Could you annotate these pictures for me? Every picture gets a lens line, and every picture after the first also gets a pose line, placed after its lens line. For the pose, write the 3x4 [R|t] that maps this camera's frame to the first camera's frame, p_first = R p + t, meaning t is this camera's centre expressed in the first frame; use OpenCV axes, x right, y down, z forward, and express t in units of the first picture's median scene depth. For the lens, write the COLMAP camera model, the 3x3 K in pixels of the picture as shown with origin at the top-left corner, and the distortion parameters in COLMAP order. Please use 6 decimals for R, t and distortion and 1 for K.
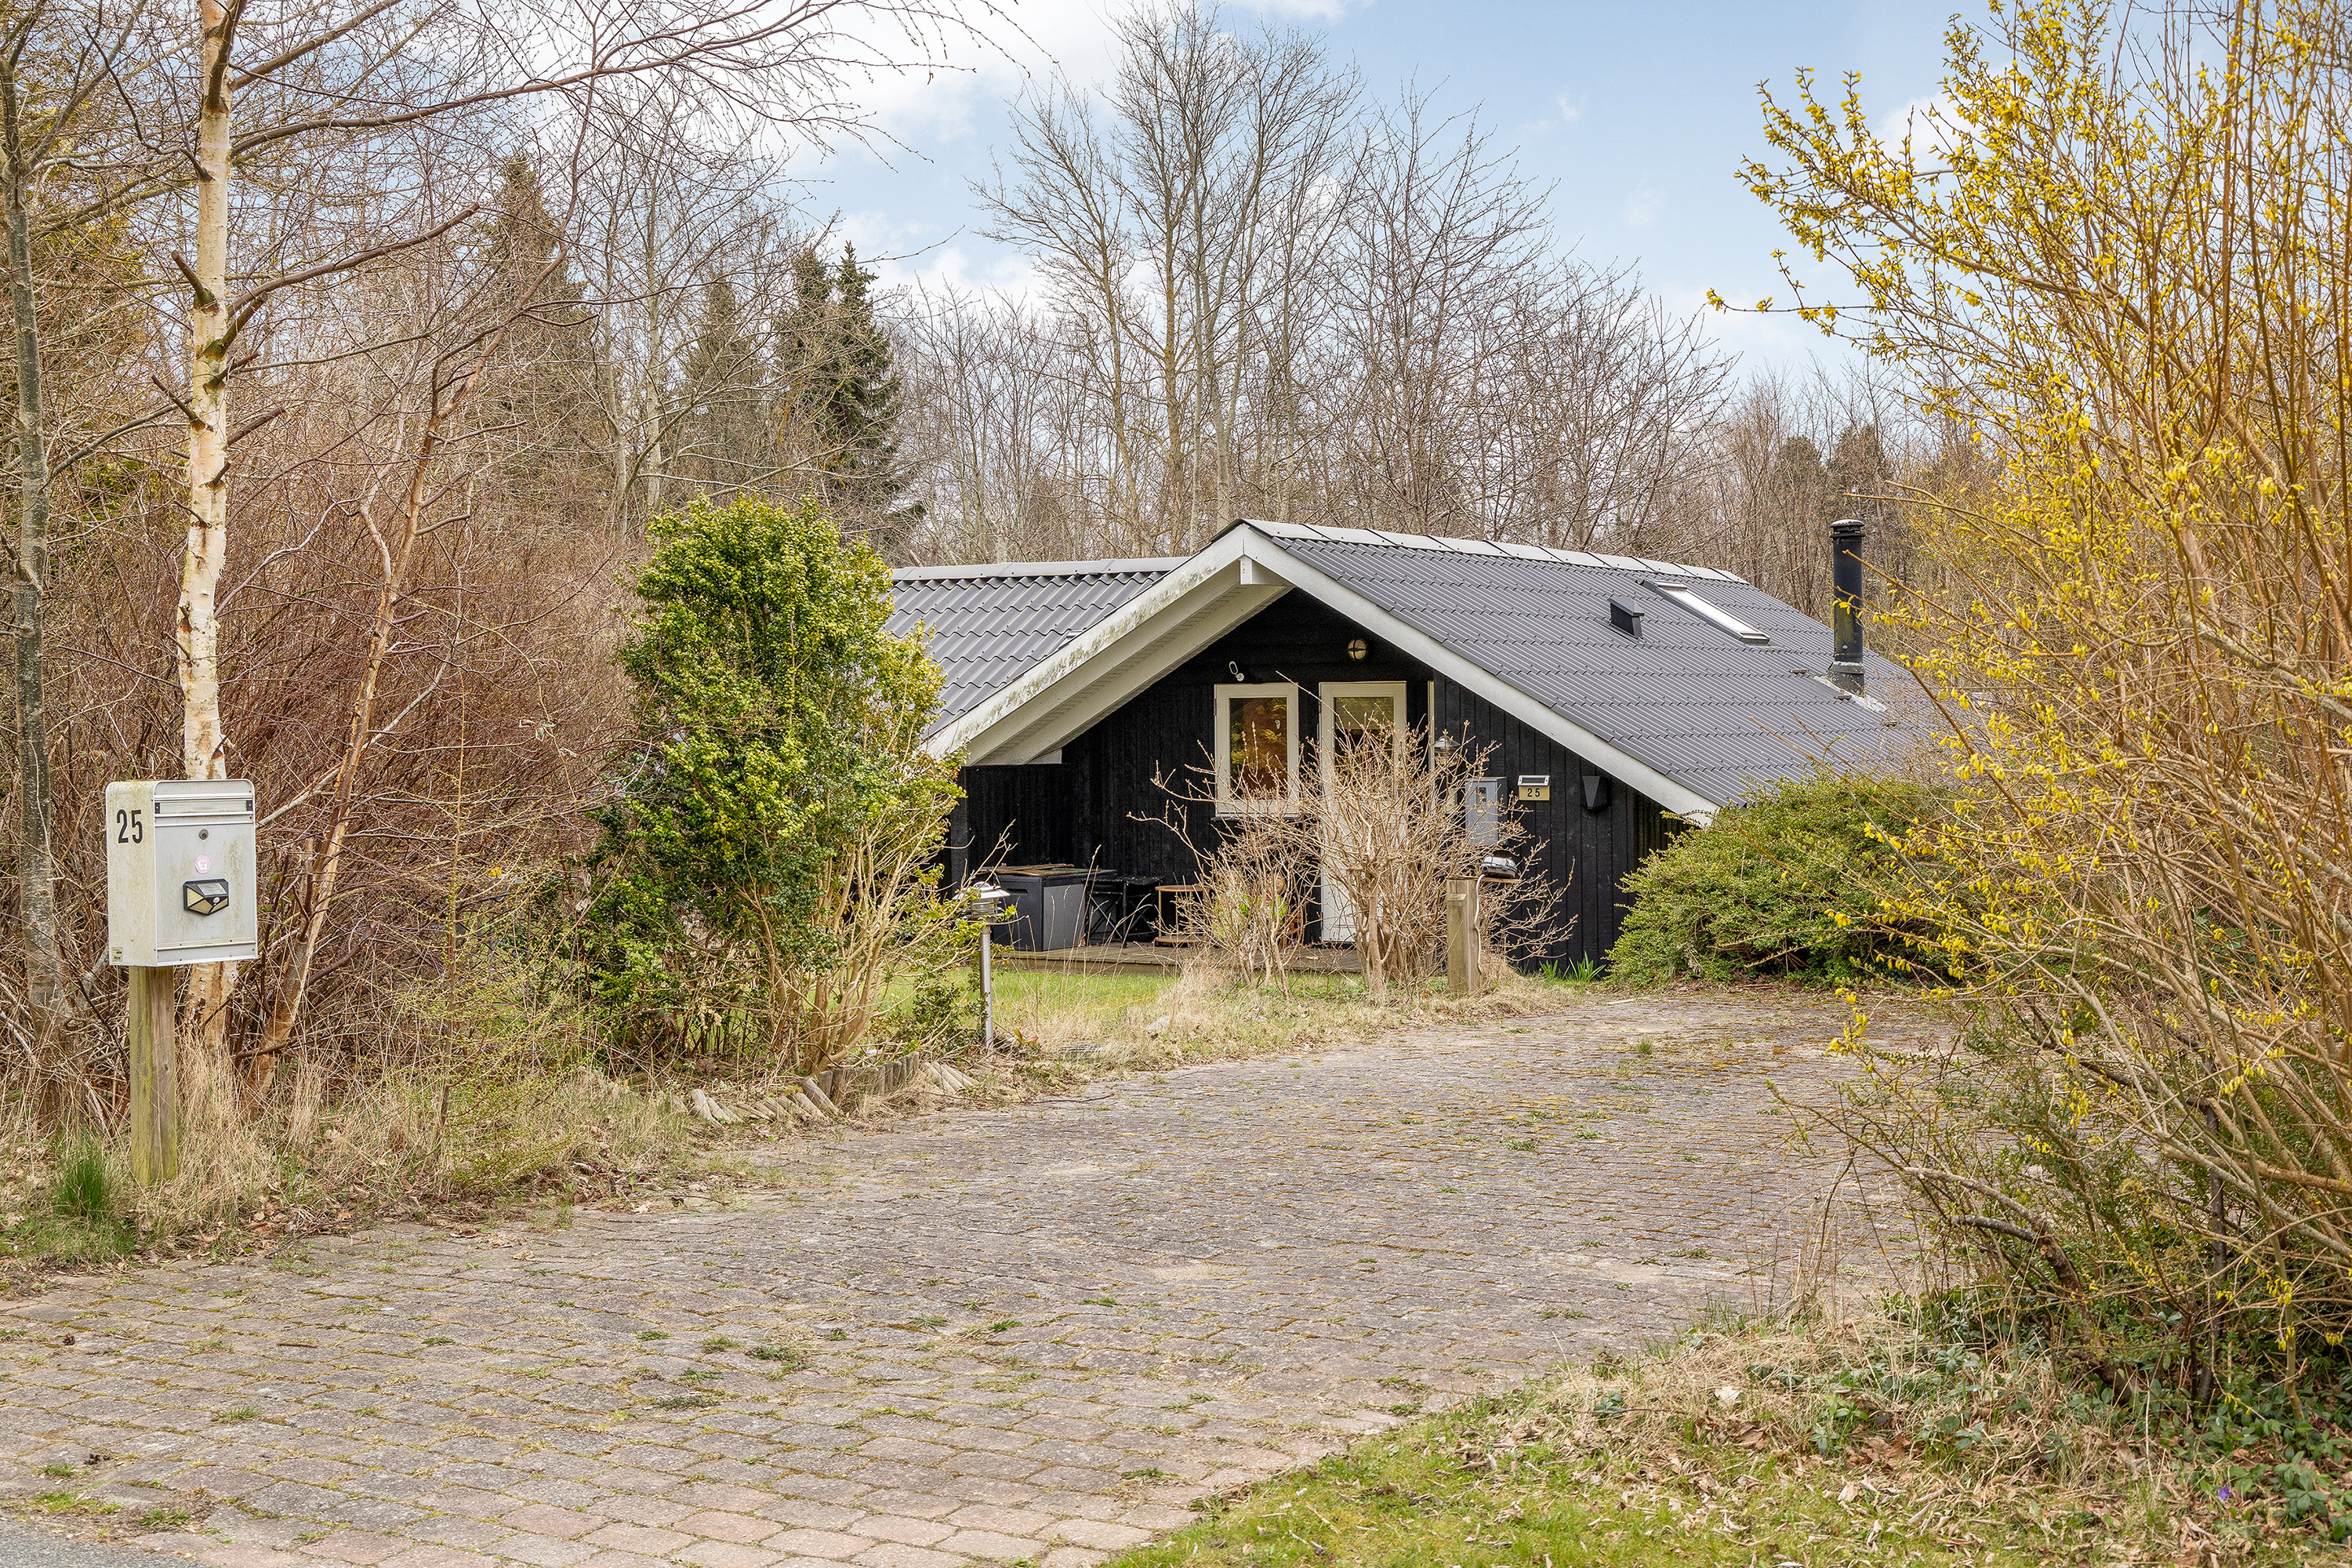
lens RADIAL K [[3094.0, 0, 1176.0], [0, 3094.0, 784.0], [0, 0, 1]] dist [-0.004484, -0.001698]
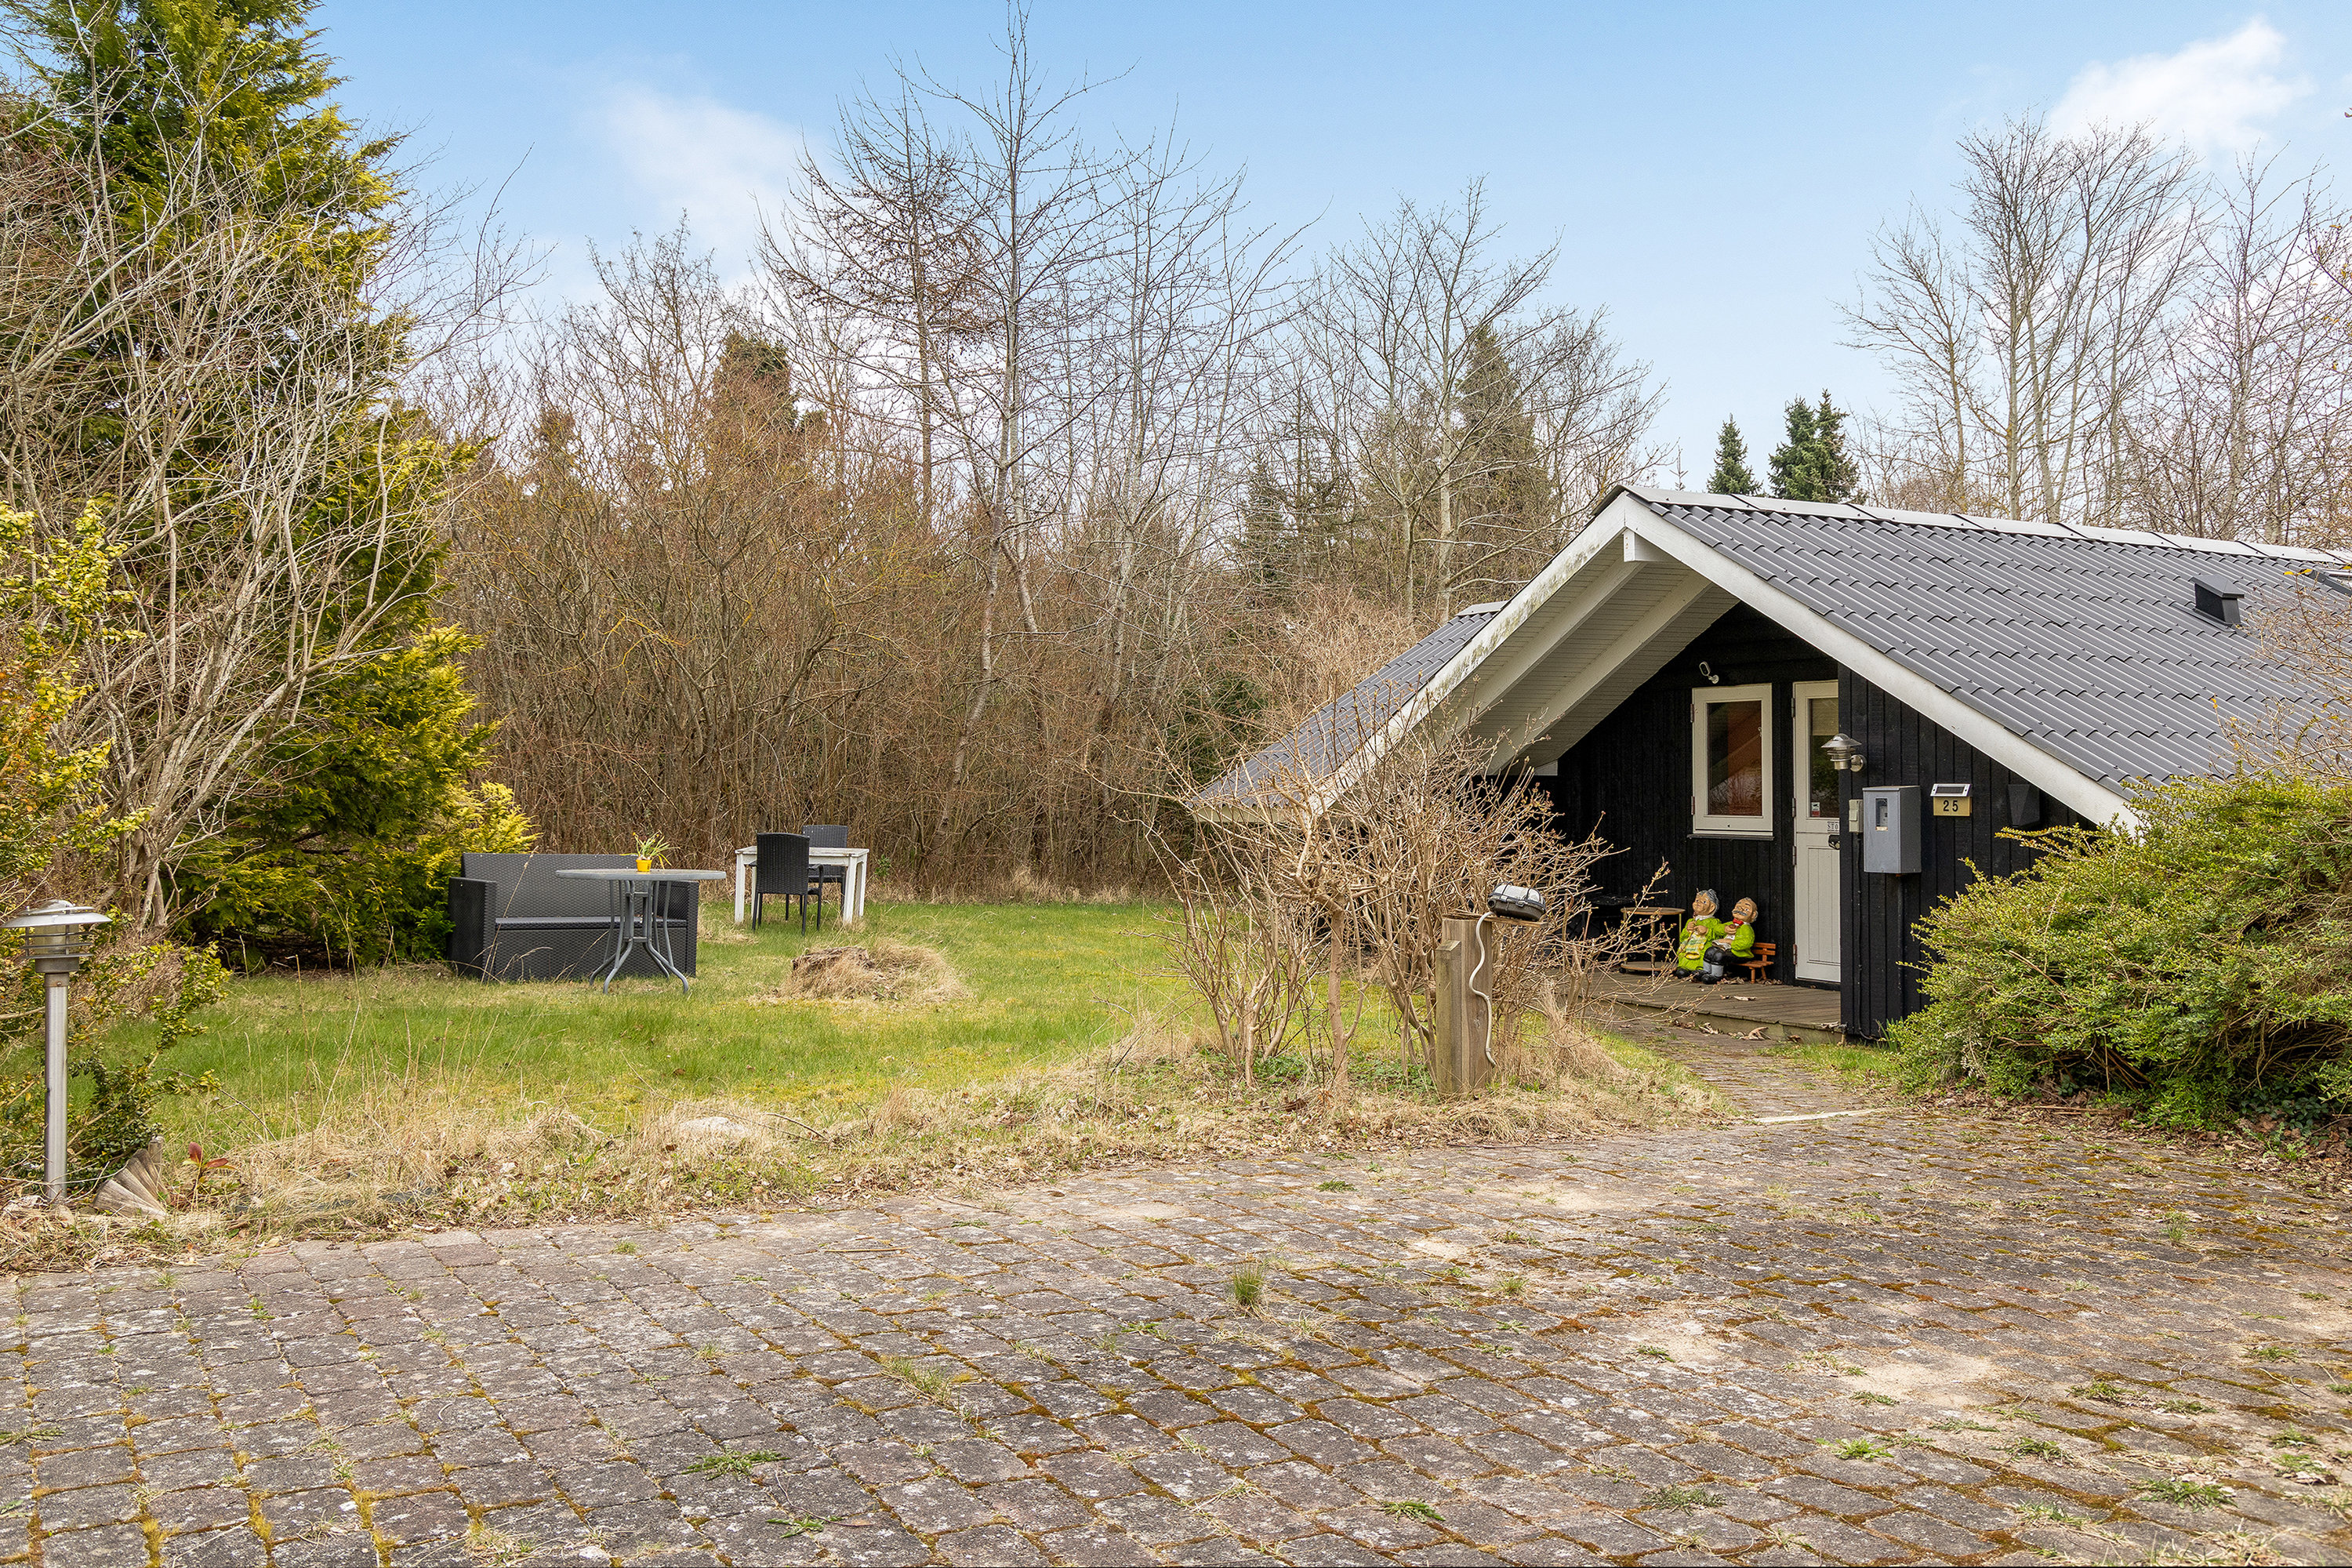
lens RADIAL K [[1975.6, 0, 1176.0], [0, 1975.6, 784.0], [0, 0, 1]] dist [0.004010, -0.001757]
pose [[0.868402, 0.007508, -0.495803, 0.166796], [-0.016441, 0.999772, -0.013658, 0.006313], [0.495588, 0.020012, 0.868327, 0.412211]]
